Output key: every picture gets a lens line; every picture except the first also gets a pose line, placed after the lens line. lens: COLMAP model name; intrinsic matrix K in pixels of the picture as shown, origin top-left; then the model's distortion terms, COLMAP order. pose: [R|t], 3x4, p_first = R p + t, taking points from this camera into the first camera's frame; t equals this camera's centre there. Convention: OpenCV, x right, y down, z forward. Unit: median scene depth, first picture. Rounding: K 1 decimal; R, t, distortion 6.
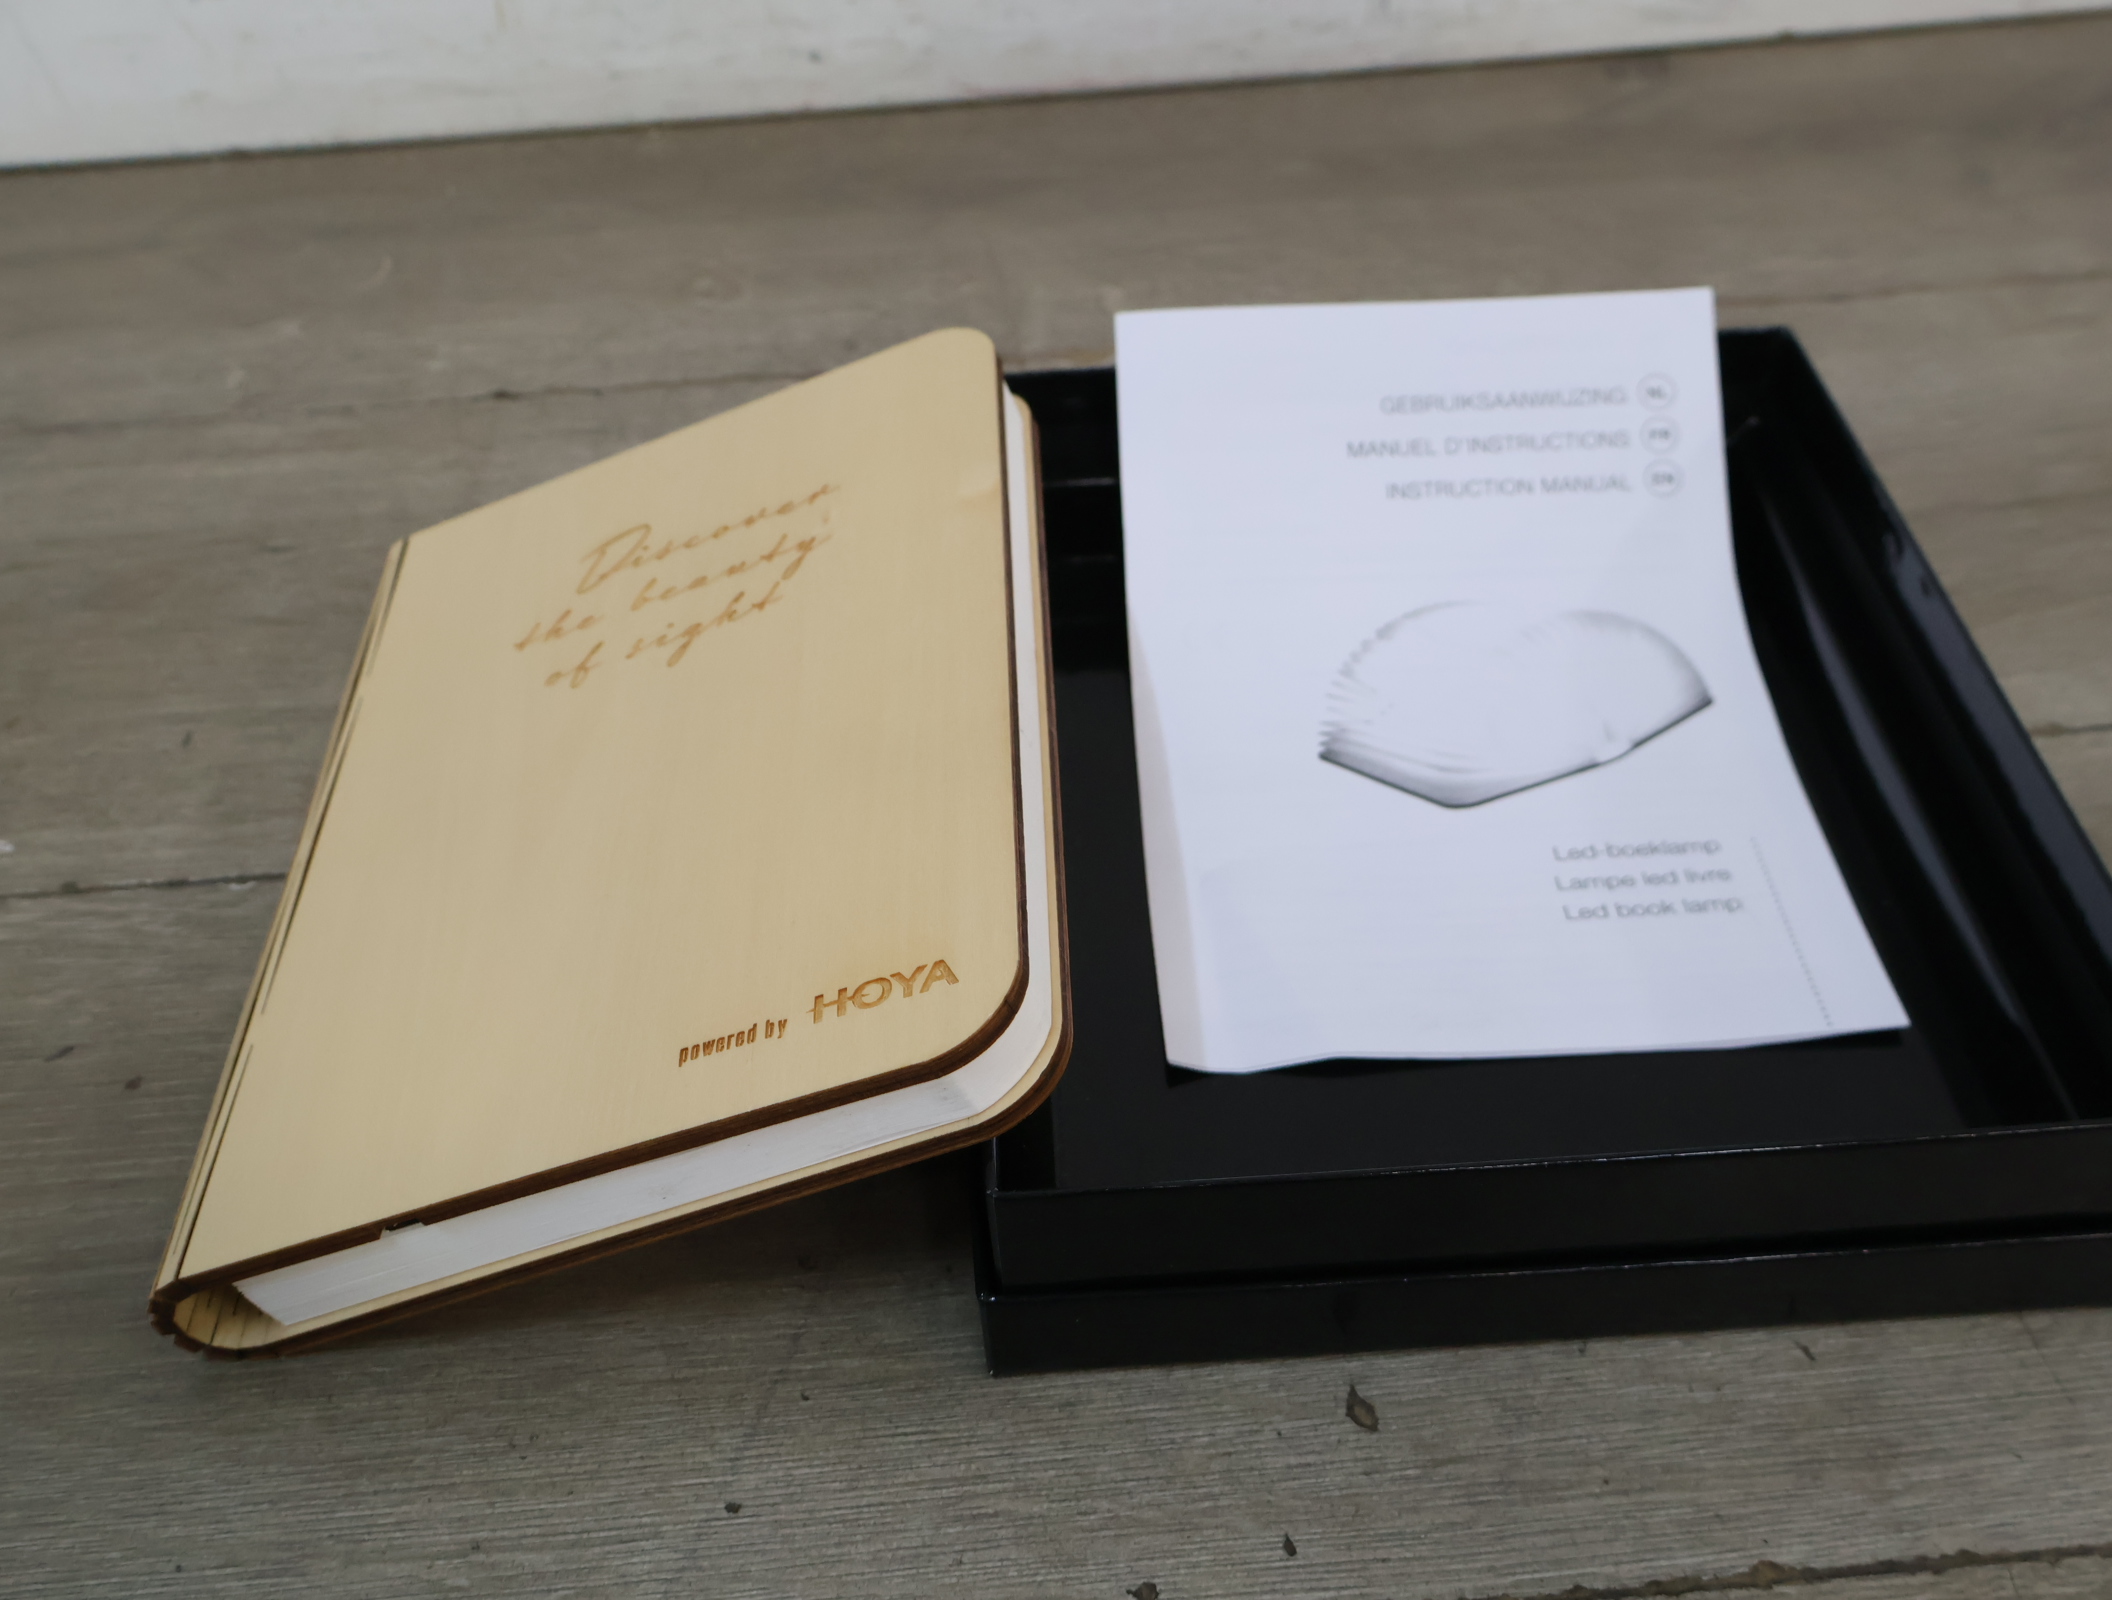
lens RADIAL K [[2174.5, 0, 1050.4], [0, 2174.5, 790.3], [0, 0, 1]] dist [0.012361, 0.000000]
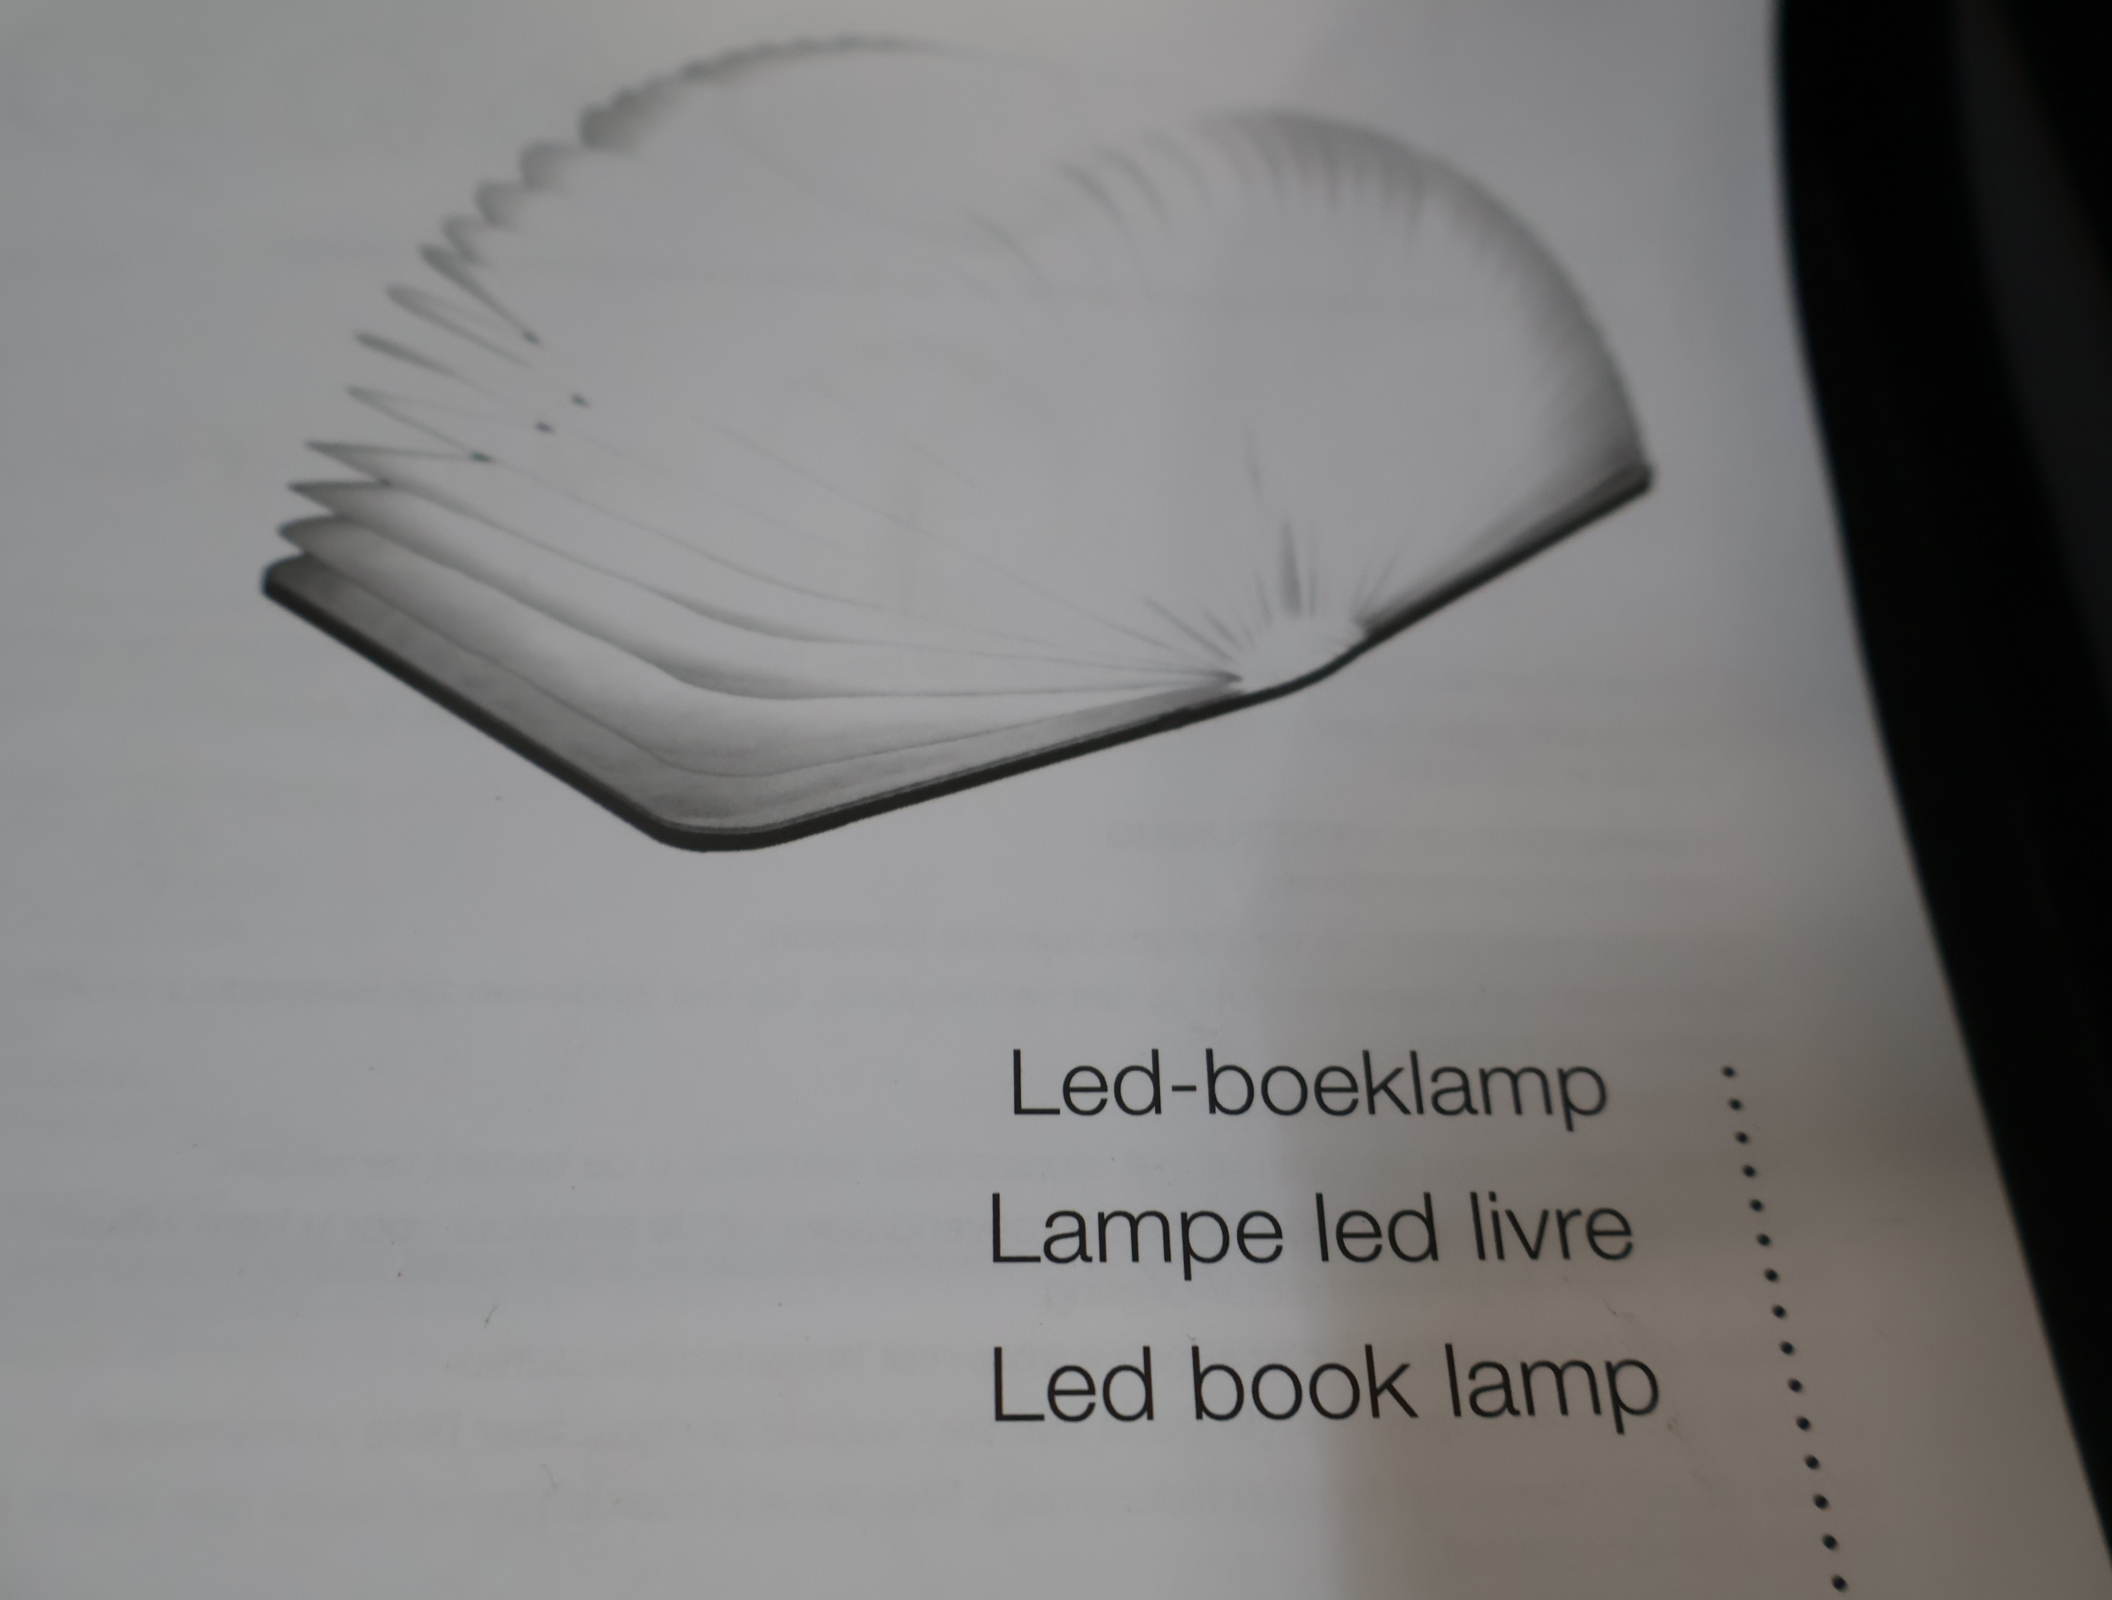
lens RADIAL K [[2174.5, 0, 1051.7], [0, 2174.5, 803.7], [0, 0, 1]] dist [0.012361, 0.000000]
pose [[0.992291, 0.066183, 0.104781, 0.196499], [-0.093201, 0.955777, 0.278933, -0.075561], [-0.081686, -0.286548, 0.954577, 0.717452]]
